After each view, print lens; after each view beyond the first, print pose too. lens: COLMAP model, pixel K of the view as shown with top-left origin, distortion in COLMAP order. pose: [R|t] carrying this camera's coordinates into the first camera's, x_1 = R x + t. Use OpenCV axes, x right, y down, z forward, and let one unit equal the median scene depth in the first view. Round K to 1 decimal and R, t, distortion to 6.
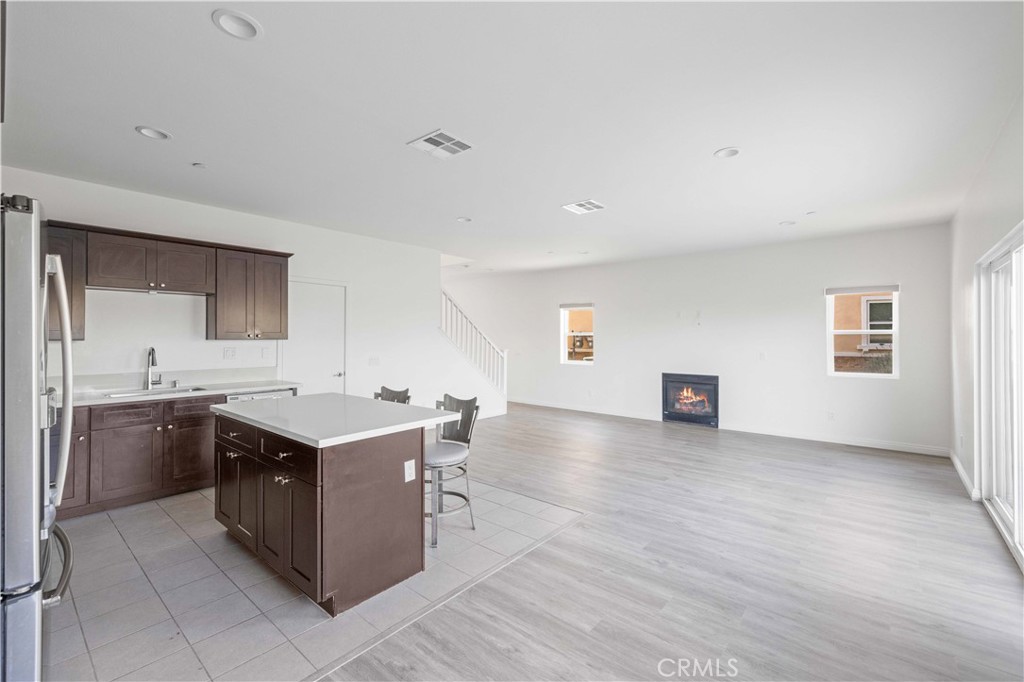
lens RADIAL K [[434.6, 0, 509.7], [0, 434.6, 338.7], [0, 0, 1]] dist [-0.000275, 0.000922]
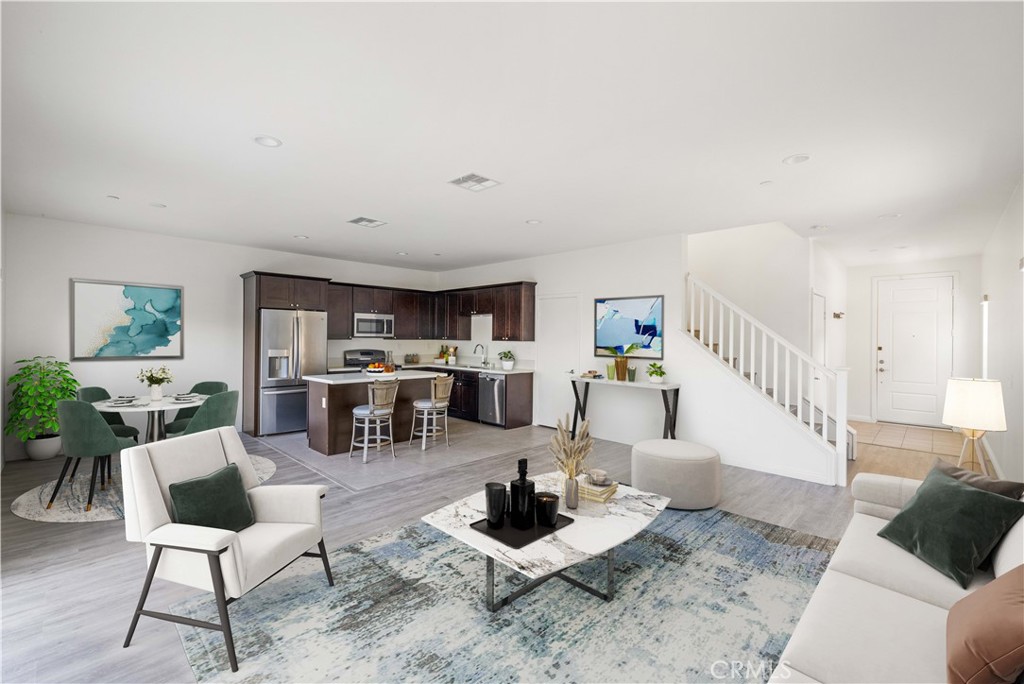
lens RADIAL K [[434.6, 0, 511.2], [0, 434.6, 338.5], [0, 0, 1]] dist [-0.000275, 0.000922]
pose [[-0.057003, 0.002800, -0.998370, 0.943614], [-0.017947, 0.999832, 0.003829, -0.013383], [0.998213, 0.018136, -0.056943, 1.059191]]
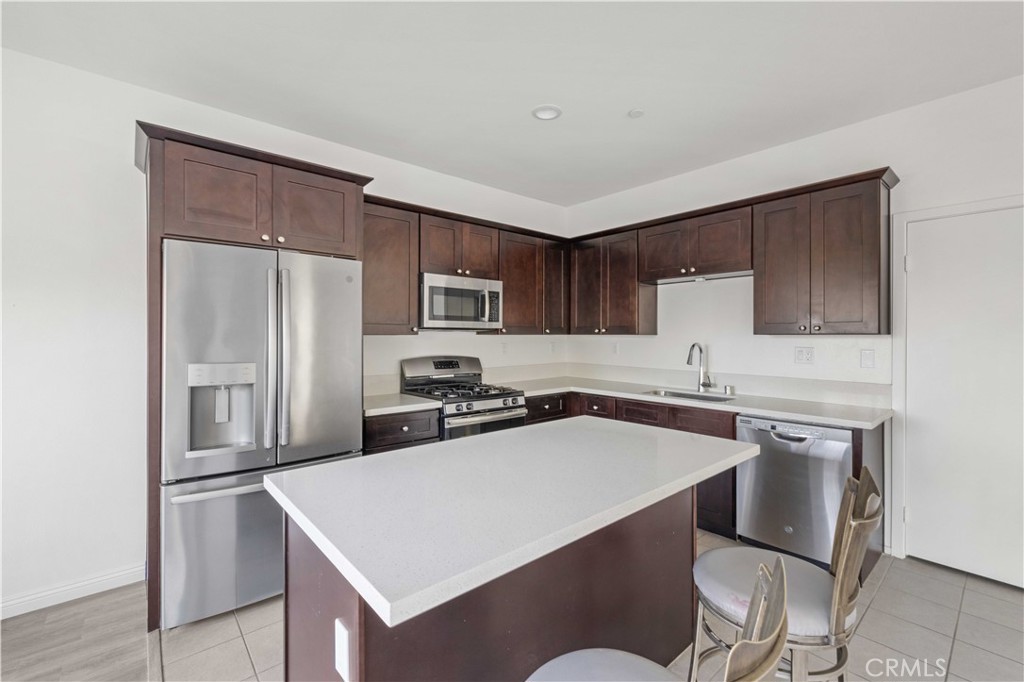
lens RADIAL K [[434.6, 0, 506.5], [0, 434.6, 338.6], [0, 0, 1]] dist [-0.000275, 0.000922]
pose [[-0.153558, 0.006839, -0.988116, 0.077902], [-0.009118, 0.999924, 0.008337, 0.006172], [0.988098, 0.010290, -0.153484, 0.644138]]
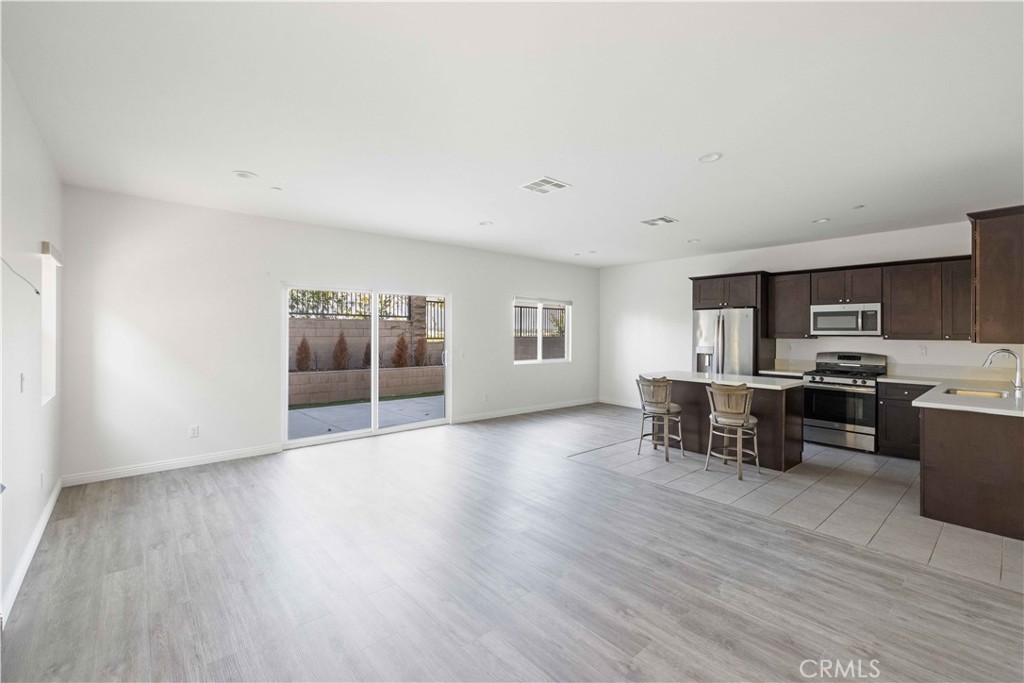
lens RADIAL K [[434.6, 0, 509.7], [0, 434.6, 336.7], [0, 0, 1]] dist [-0.000275, 0.000922]
pose [[-0.989172, -0.004677, 0.146689, 0.104725], [-0.001999, 0.999829, 0.018398, -0.020263], [-0.146750, 0.017906, -0.989012, 1.775908]]
